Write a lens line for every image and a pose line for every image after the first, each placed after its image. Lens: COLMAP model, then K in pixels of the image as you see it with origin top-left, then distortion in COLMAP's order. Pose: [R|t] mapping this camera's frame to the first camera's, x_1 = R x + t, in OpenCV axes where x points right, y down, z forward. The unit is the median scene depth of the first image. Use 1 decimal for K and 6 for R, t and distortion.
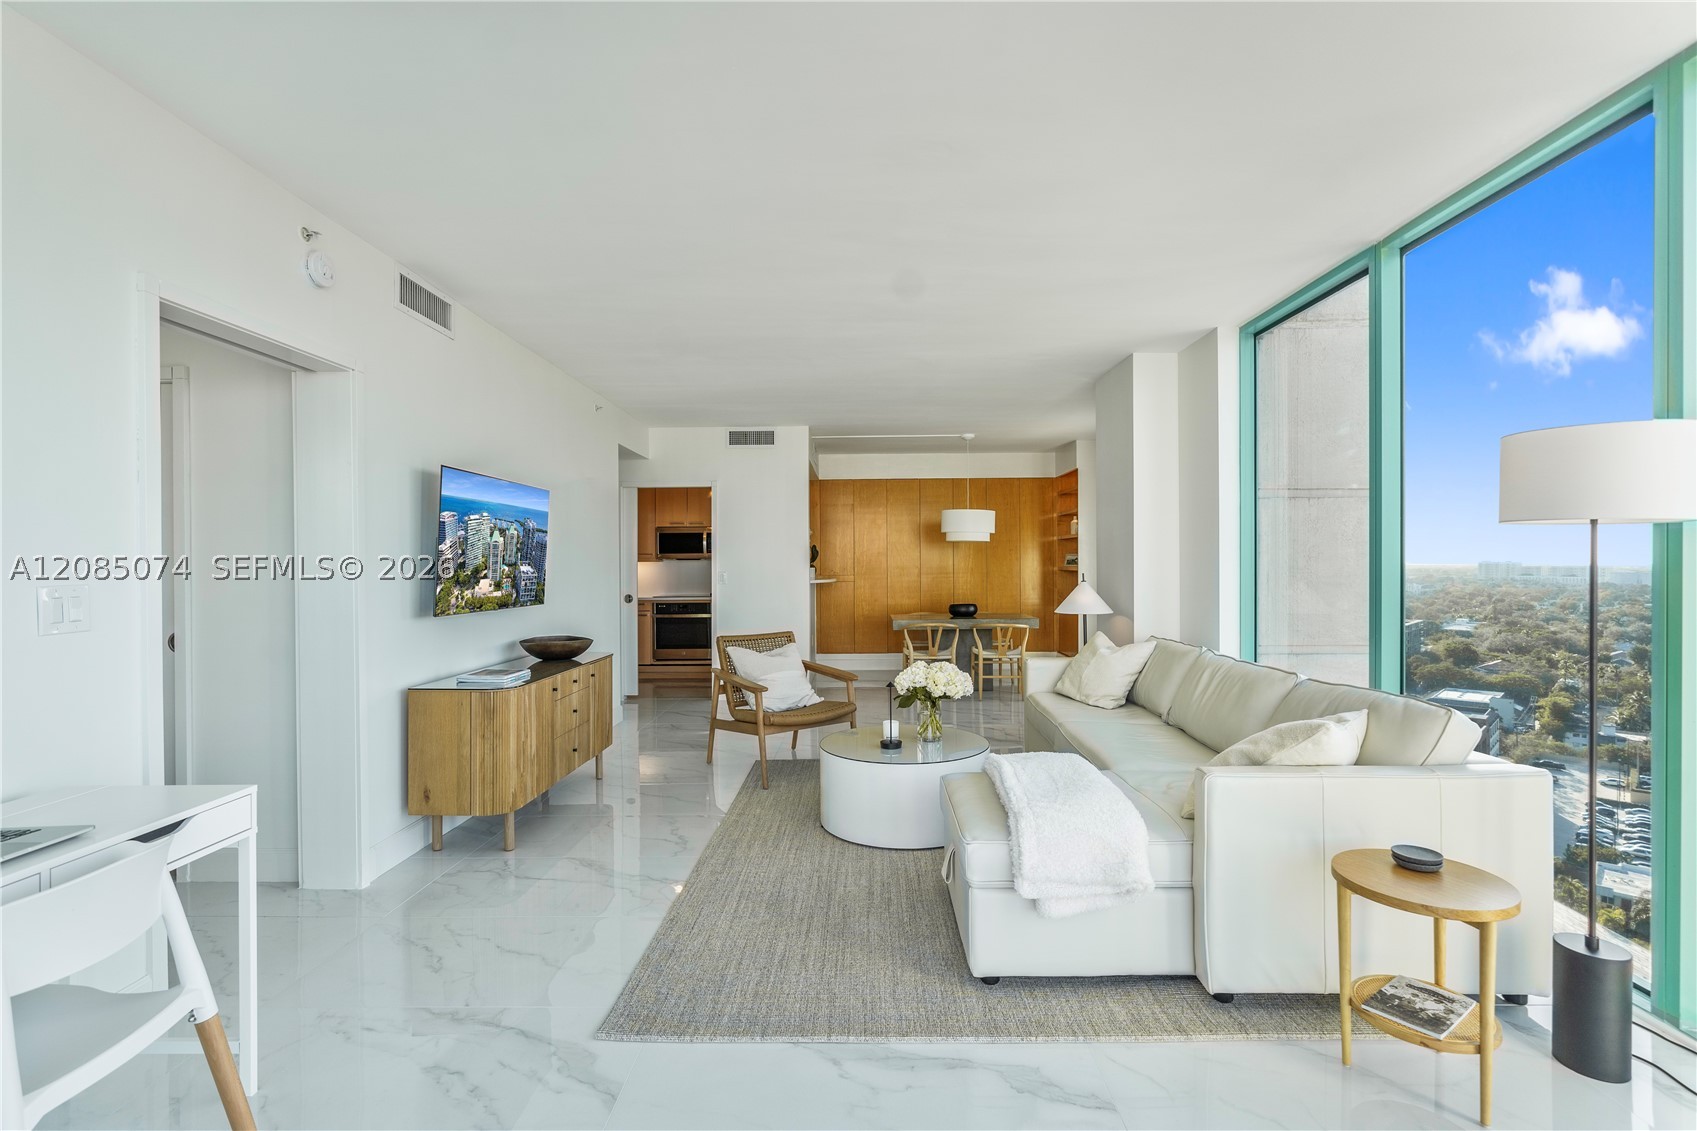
lens RADIAL K [[771.3, 0, 848.4], [0, 771.3, 562.1], [0, 0, 1]] dist [-0.001185, 0.000410]
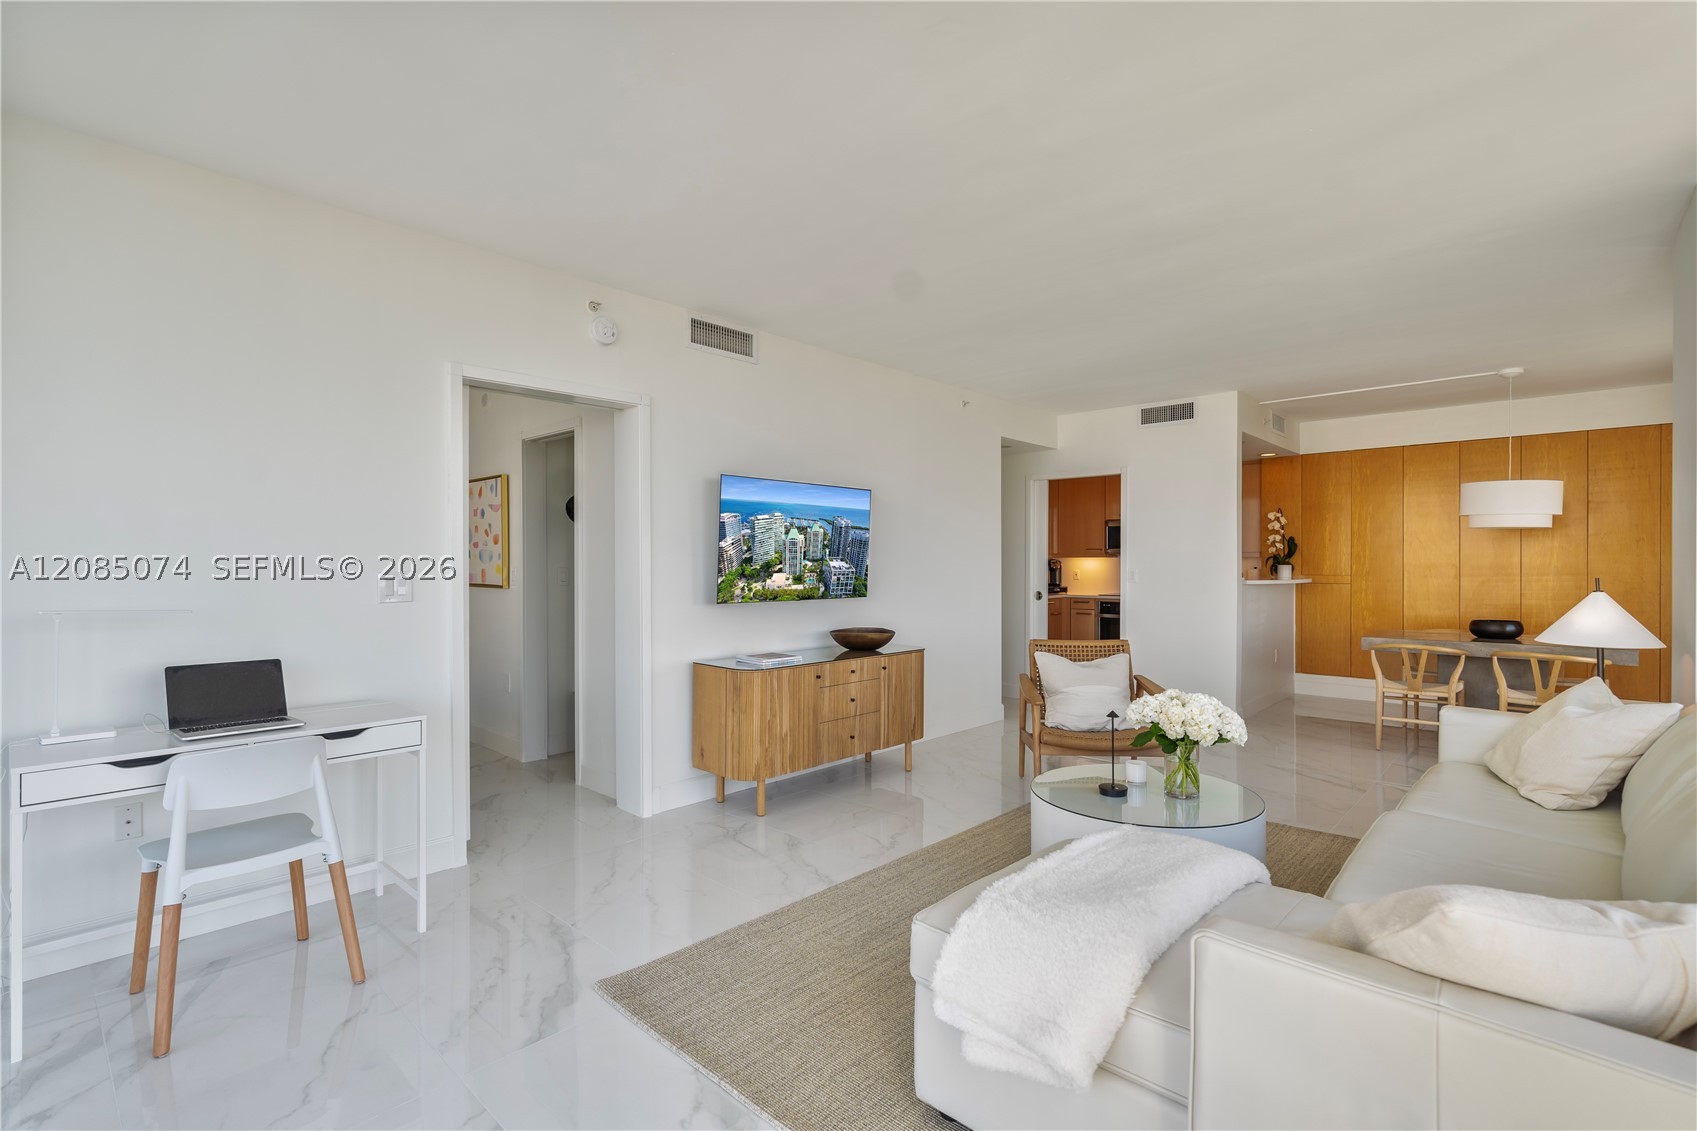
lens RADIAL K [[781.3, 0, 854.4], [0, 781.3, 566.1], [0, 0, 1]] dist [-0.007242, 0.001991]
pose [[0.745359, 0.008934, -0.666603, 0.347765], [-0.001581, 0.999931, 0.011633, -0.001052], [0.666661, -0.007617, 0.745322, 0.209957]]
